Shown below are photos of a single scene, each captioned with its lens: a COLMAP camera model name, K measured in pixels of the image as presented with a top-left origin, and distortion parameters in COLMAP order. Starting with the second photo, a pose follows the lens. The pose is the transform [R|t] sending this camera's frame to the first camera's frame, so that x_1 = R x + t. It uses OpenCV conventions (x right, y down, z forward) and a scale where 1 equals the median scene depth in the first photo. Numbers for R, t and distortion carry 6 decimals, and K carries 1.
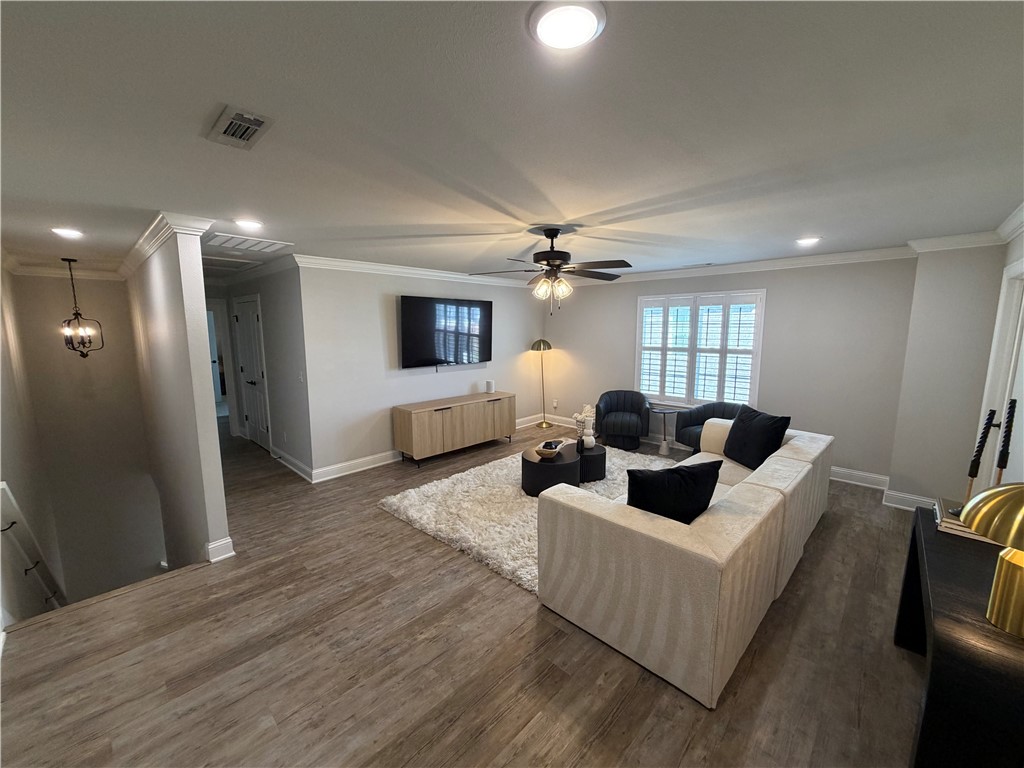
lens RADIAL K [[407.3, 0, 509.2], [0, 407.3, 384.5], [0, 0, 1]] dist [-0.000286, 0.000316]
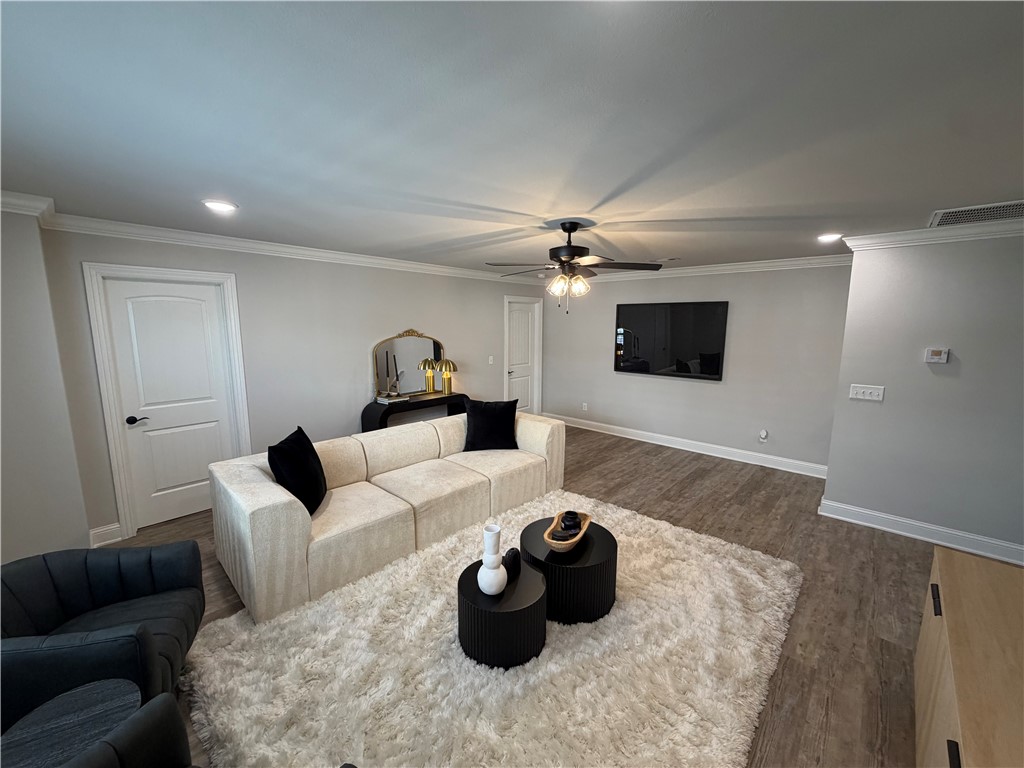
lens RADIAL K [[407.3, 0, 509.2], [0, 407.3, 384.5], [0, 0, 1]] dist [-0.000286, 0.000316]
pose [[-0.999788, 0.001921, -0.020476, 0.285419], [-0.004042, 0.957864, 0.287193, -0.312310], [0.020165, 0.287215, -0.957654, 2.150829]]
